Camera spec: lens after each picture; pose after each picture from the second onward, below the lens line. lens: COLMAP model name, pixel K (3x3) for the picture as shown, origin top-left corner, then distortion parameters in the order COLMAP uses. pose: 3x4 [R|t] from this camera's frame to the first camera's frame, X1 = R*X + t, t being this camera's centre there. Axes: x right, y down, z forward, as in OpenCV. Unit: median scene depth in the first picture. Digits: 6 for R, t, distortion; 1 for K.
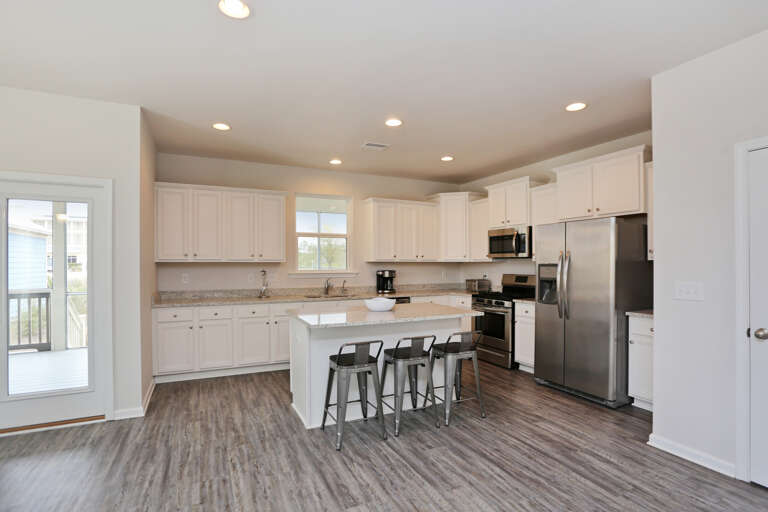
lens RADIAL K [[393.5, 0, 379.4], [0, 393.5, 266.0], [0, 0, 1]] dist [-0.083754, 0.048490]
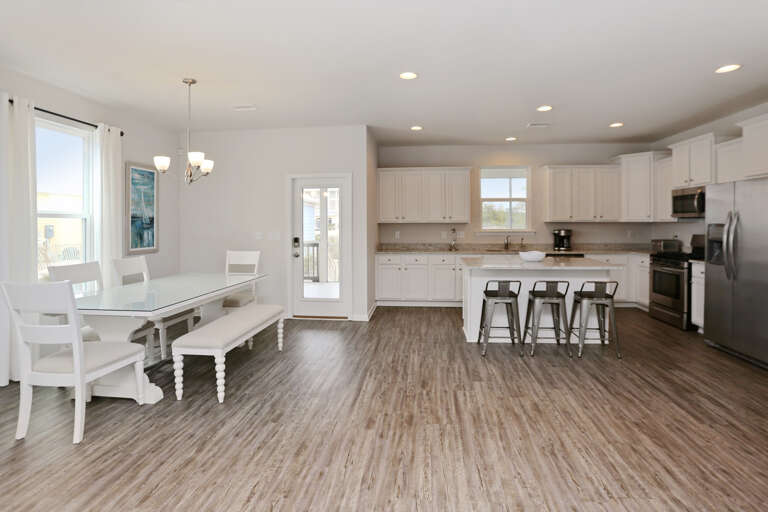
lens RADIAL K [[389.2, 0, 385.3], [0, 389.2, 233.3], [0, 0, 1]] dist [-0.020520, 0.000763]
pose [[0.860101, 0.011729, -0.509989, 0.175438], [-0.001190, 0.999779, 0.020986, -0.001276], [0.510123, -0.017443, 0.859925, -0.230952]]
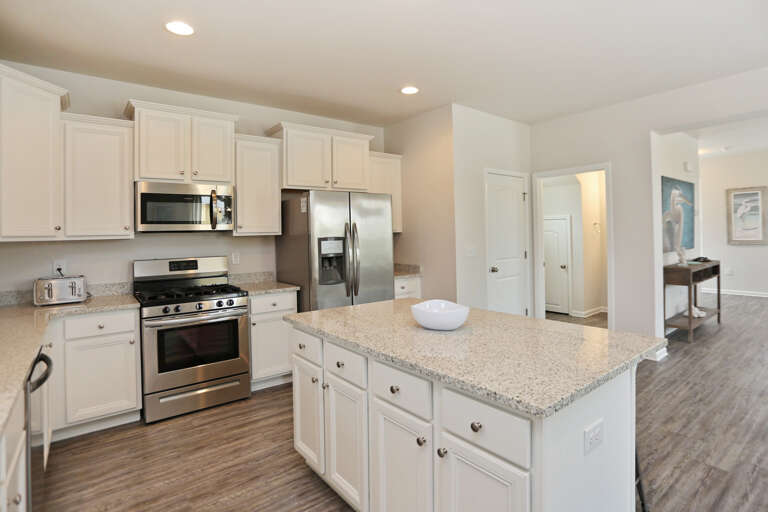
lens RADIAL K [[389.2, 0, 385.3], [0, 389.2, 233.3], [0, 0, 1]] dist [-0.020520, 0.000763]
pose [[-0.235126, 0.007557, 0.971936, -0.369479], [0.029406, 0.999567, -0.000658, -0.009214], [-0.971520, 0.028426, -0.235246, 0.908083]]
